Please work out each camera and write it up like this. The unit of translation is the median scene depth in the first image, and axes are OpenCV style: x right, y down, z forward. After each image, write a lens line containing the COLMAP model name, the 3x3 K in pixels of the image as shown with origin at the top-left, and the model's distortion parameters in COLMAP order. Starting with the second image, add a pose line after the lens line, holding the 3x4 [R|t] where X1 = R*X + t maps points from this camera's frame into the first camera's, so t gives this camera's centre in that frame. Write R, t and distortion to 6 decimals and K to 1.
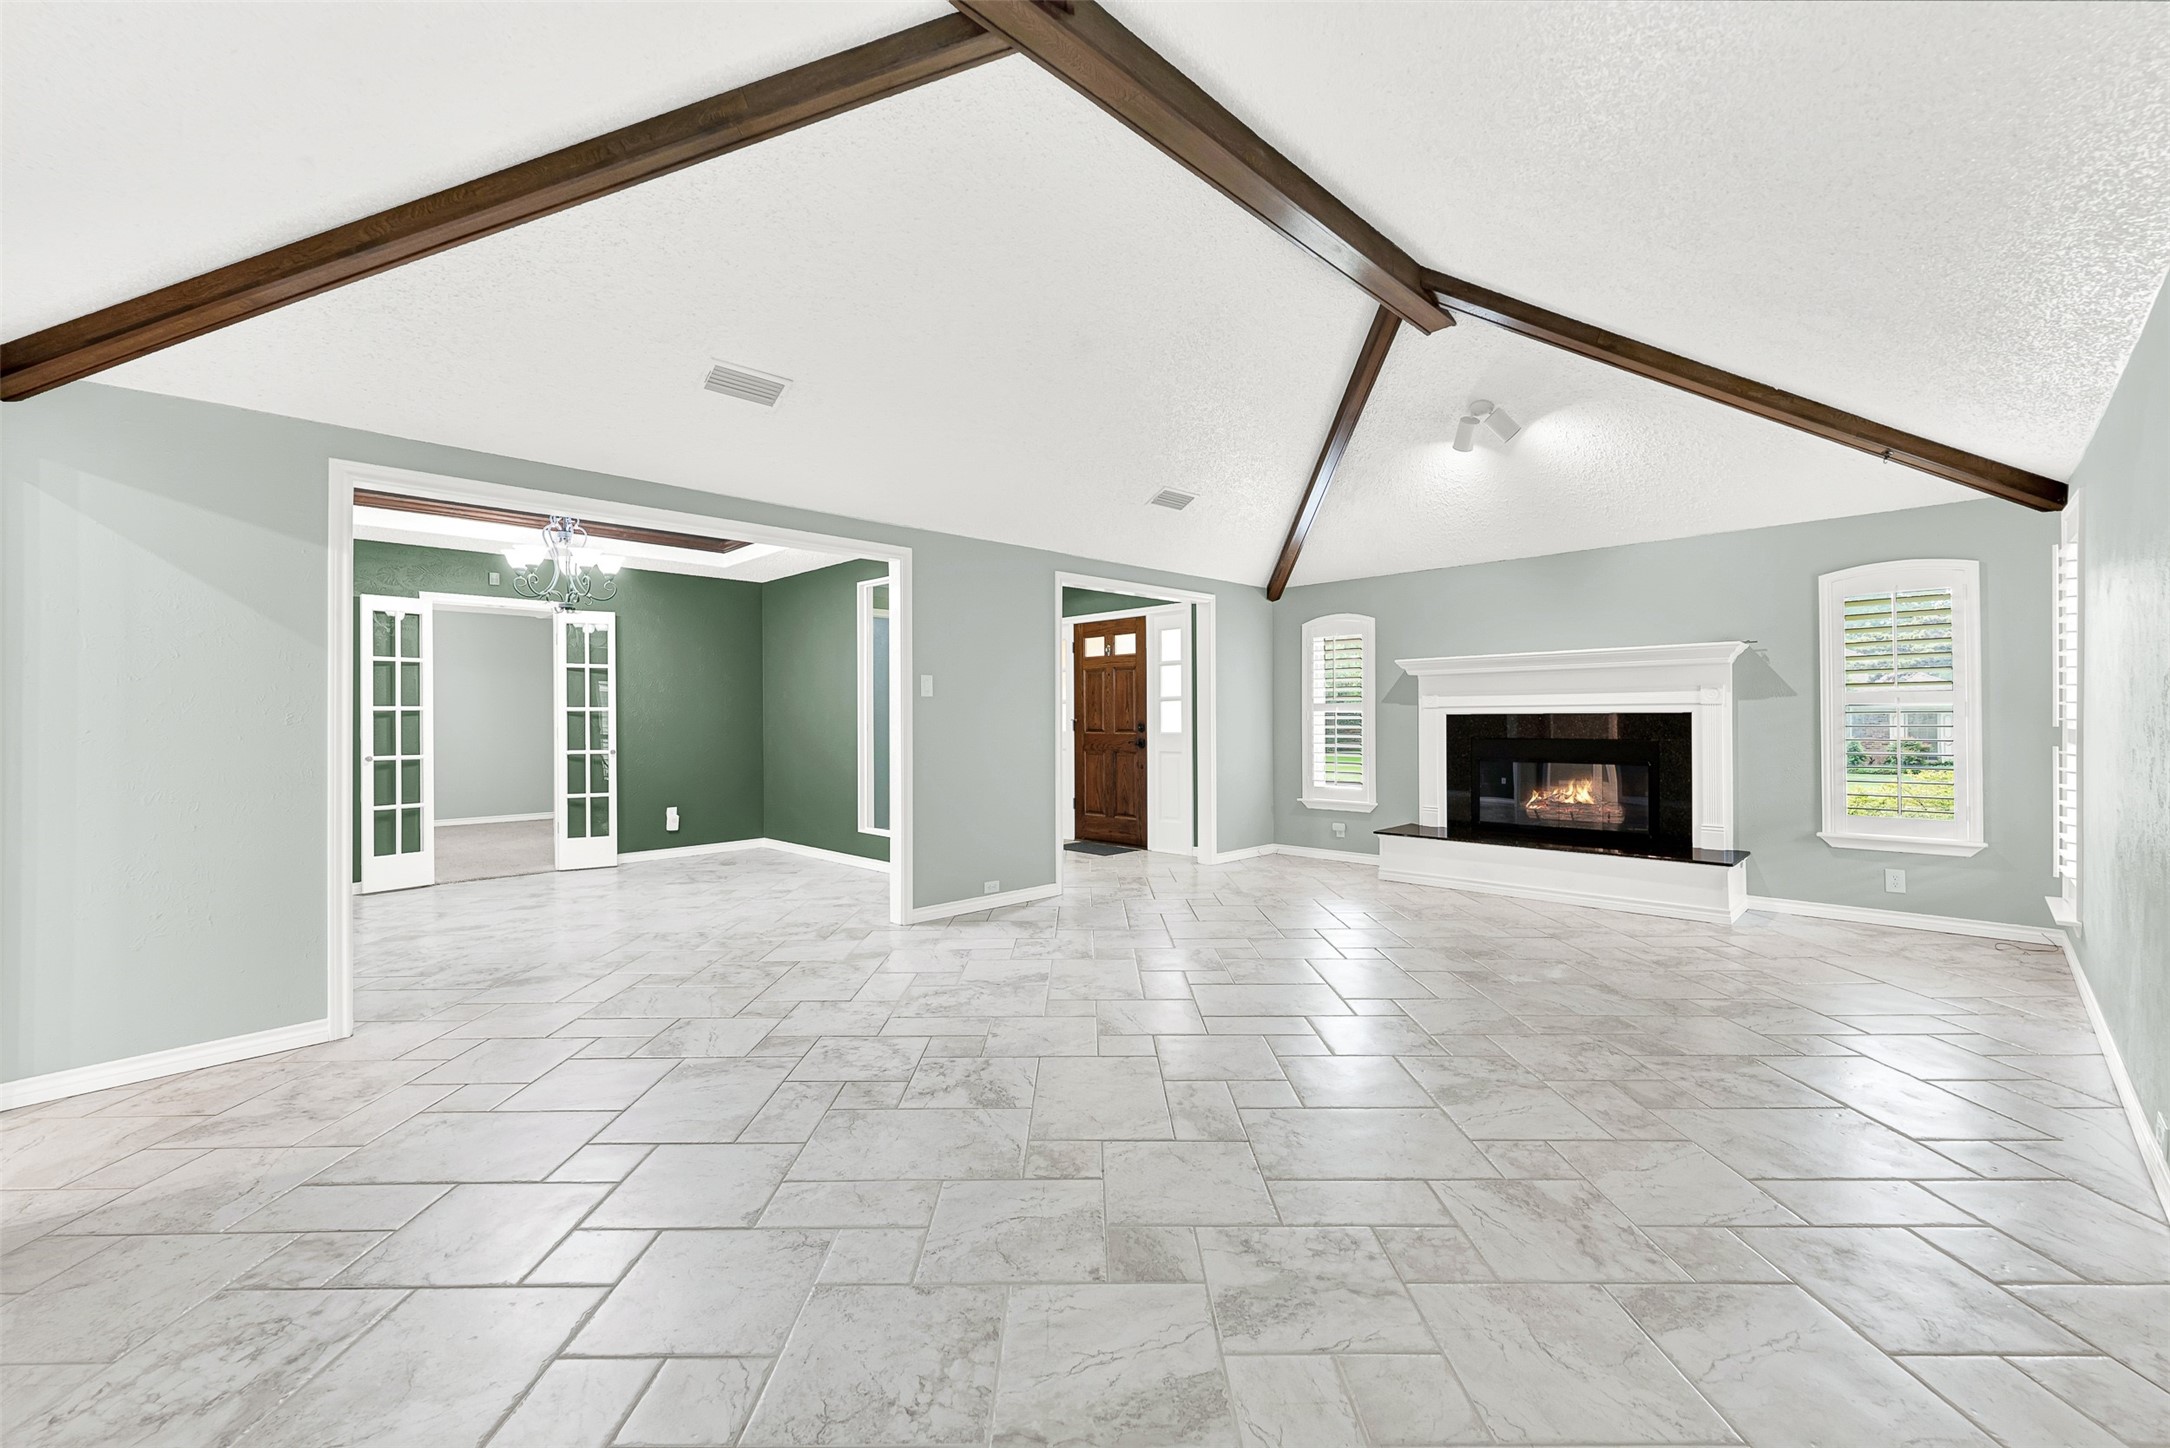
lens RADIAL K [[890.1, 0, 1087.1], [0, 890.1, 724.4], [0, 0, 1]] dist [-0.001839, 0.000119]
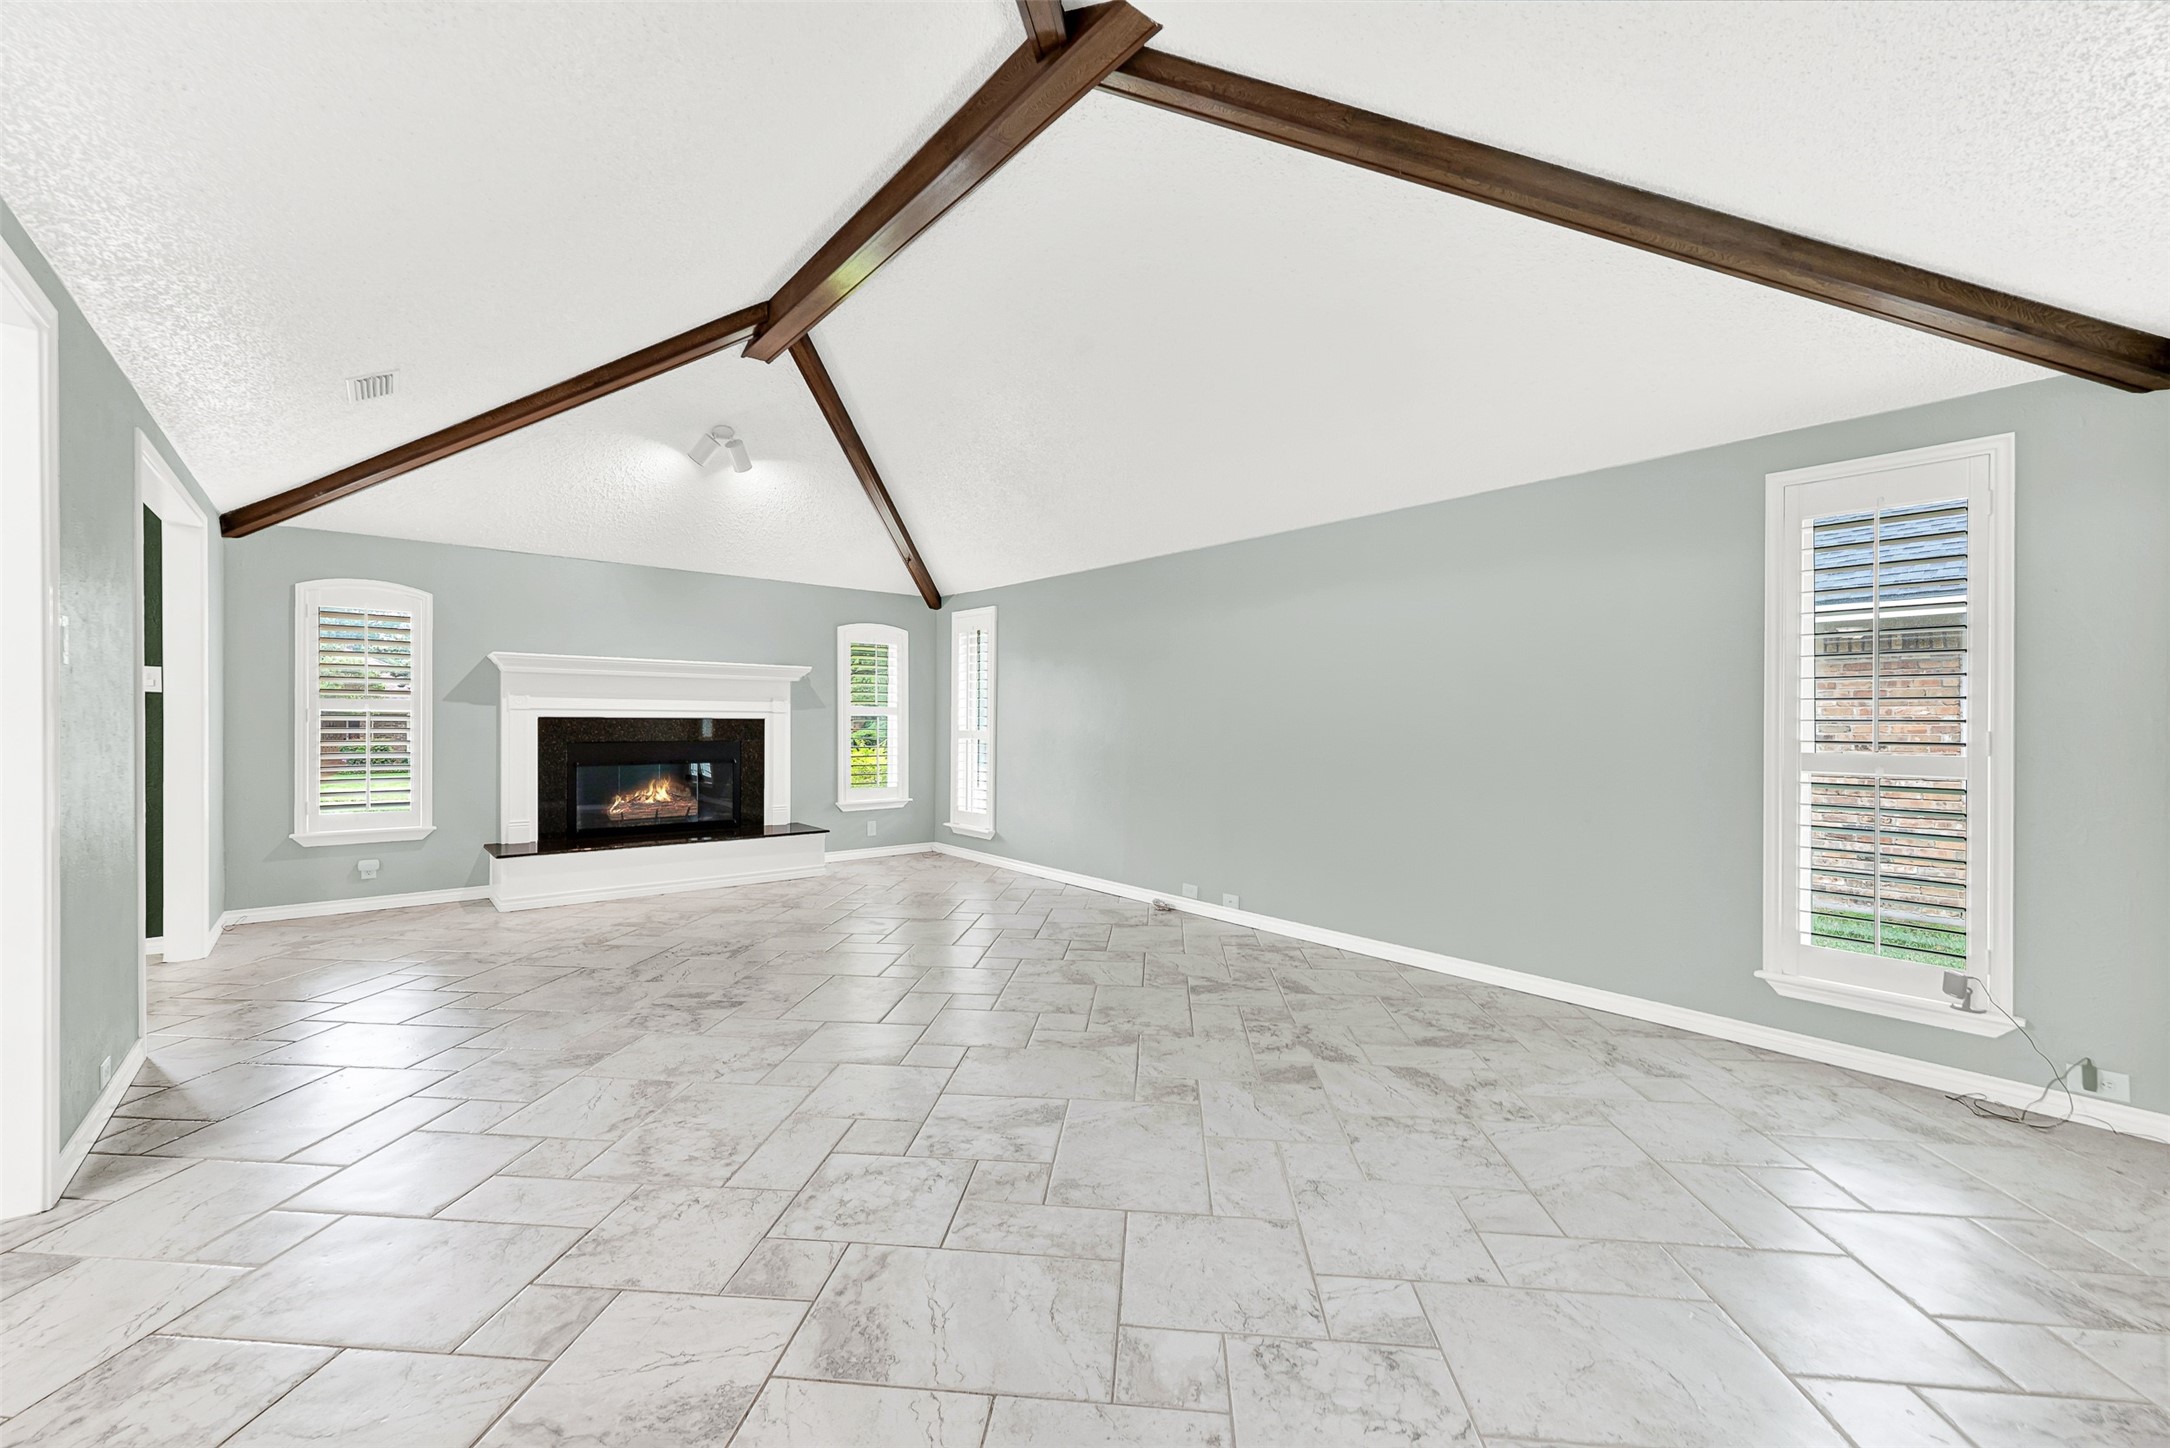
lens RADIAL K [[890.1, 0, 1090.6], [0, 890.1, 723.8], [0, 0, 1]] dist [-0.001839, 0.000119]
pose [[0.080725, 0.005825, 0.996719, -0.476718], [-0.000848, 0.999983, -0.005775, 0.000197], [-0.996736, -0.000379, 0.080728, 0.387928]]
